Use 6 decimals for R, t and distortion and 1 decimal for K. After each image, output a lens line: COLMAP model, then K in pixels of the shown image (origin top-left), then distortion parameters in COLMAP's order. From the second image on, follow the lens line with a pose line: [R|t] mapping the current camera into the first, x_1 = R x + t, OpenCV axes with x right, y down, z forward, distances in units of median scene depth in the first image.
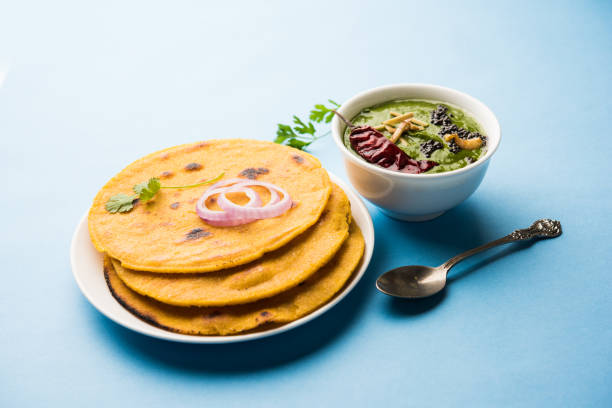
lens RADIAL K [[1036.5, 0, 306.0], [0, 1036.5, 204.0], [0, 0, 1]] dist [-0.014530, 0.103682]
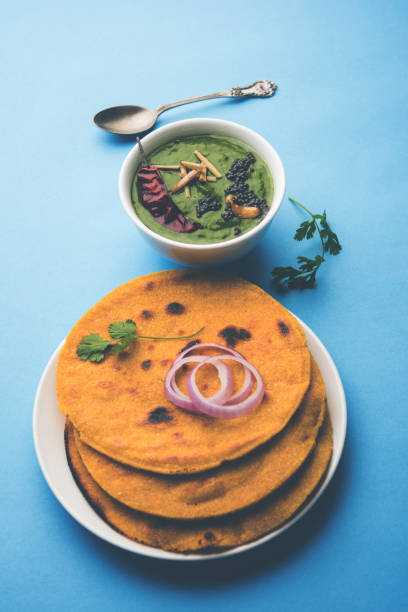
lens RADIAL K [[1036.5, 0, 204.0], [0, 1036.5, 306.0], [0, 0, 1]] dist [-0.014530, 0.103682]
pose [[0.977665, 0.174468, -0.117182, 0.029890], [-0.125357, 0.931607, 0.341166, -0.396218], [0.168691, -0.318857, 0.932670, 0.135200]]
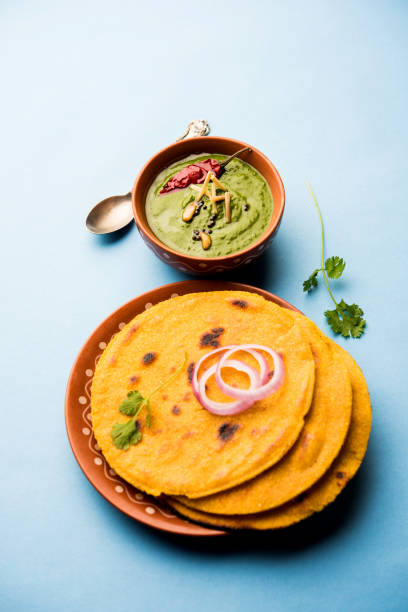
lens RADIAL K [[1036.5, 0, 204.0], [0, 1036.5, 306.0], [0, 0, 1]] dist [-0.014530, 0.103682]
pose [[0.822908, -0.505769, 0.258883, -0.327437], [0.400198, 0.839392, 0.367781, -0.466665], [-0.403316, -0.199045, 0.893150, 0.096326]]
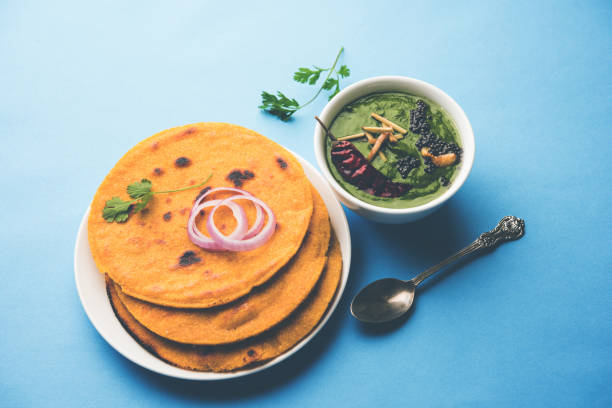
lens RADIAL K [[1036.5, 0, 306.0], [0, 1036.5, 204.0], [0, 0, 1]] dist [-0.014530, 0.103682]
pose [[0.999935, 0.006672, 0.009263, 0.007822], [-0.009821, 0.916430, 0.400075, -0.457493], [-0.005820, -0.400140, 0.916436, 0.017717]]
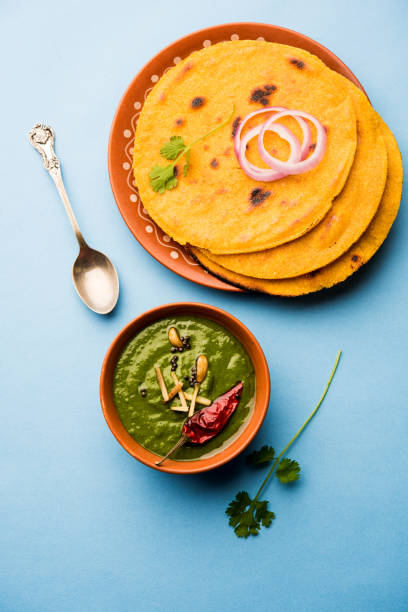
lens RADIAL K [[1036.5, 0, 204.0], [0, 1036.5, 306.0], [0, 0, 1]] dist [-0.014530, 0.103682]
pose [[0.911823, -0.410196, 0.017810, -0.221699], [0.289247, 0.672542, 0.681193, -0.645501], [-0.291401, -0.615976, 0.731887, 0.144194]]
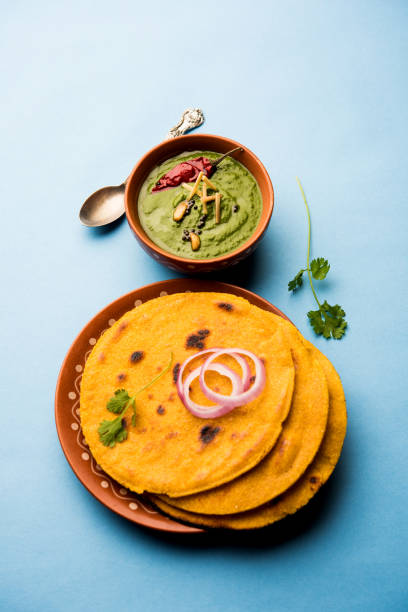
lens RADIAL K [[1036.5, 0, 204.0], [0, 1036.5, 306.0], [0, 0, 1]] dist [-0.014530, 0.103682]
pose [[0.838767, -0.502305, 0.210140, -0.269039], [0.373432, 0.811559, 0.449356, -0.571397], [-0.396255, -0.298432, 0.868286, 0.083494]]
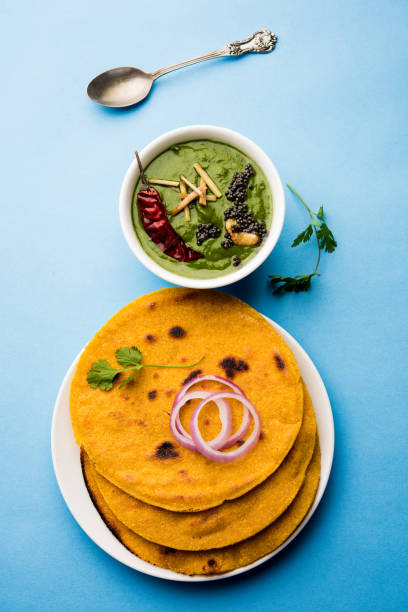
lens RADIAL K [[1036.5, 0, 204.0], [0, 1036.5, 306.0], [0, 0, 1]] dist [-0.014530, 0.103682]
pose [[0.979941, 0.198043, -0.022243, -0.072305], [-0.129851, 0.719180, 0.682583, -0.807976], [0.151178, -0.666003, 0.730470, 0.315826]]
